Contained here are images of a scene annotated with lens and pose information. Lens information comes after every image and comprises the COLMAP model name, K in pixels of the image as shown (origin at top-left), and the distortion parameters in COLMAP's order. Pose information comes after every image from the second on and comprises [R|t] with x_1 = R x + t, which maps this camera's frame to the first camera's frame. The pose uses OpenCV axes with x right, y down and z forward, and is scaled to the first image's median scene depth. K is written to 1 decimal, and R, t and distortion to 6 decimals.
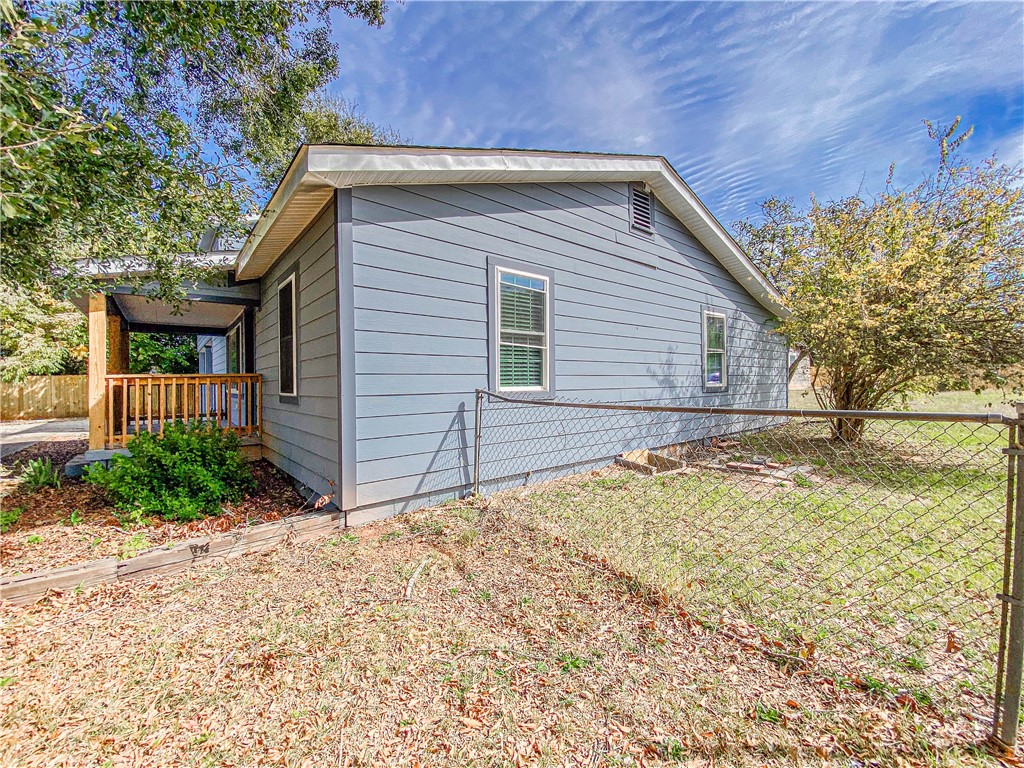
lens RADIAL K [[414.9, 0, 509.8], [0, 414.9, 384.4], [0, 0, 1]] dist [-0.003176, -0.005413]
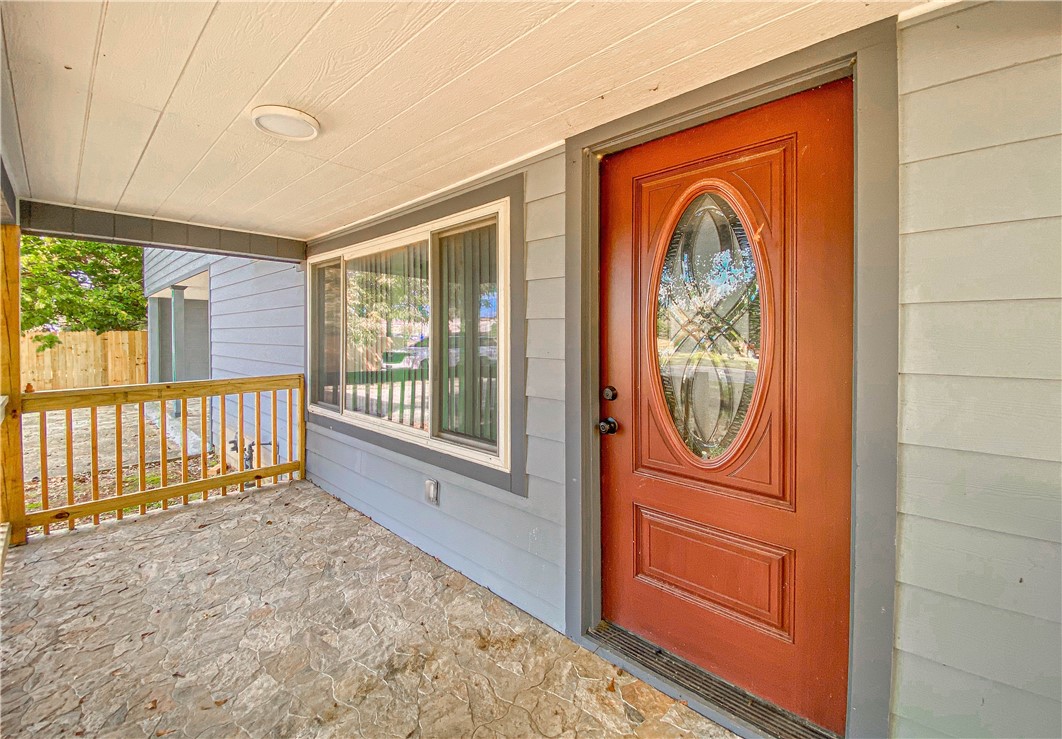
lens RADIAL K [[438.8, 0, 542.1], [0, 438.8, 333.1], [0, 0, 1]] dist [-0.027881, -0.002212]
pose [[0.988935, 0.007991, 0.148131, -0.289681], [-0.009038, 0.999939, 0.006398, -0.035065], [-0.148071, -0.007666, 0.988947, 0.319636]]
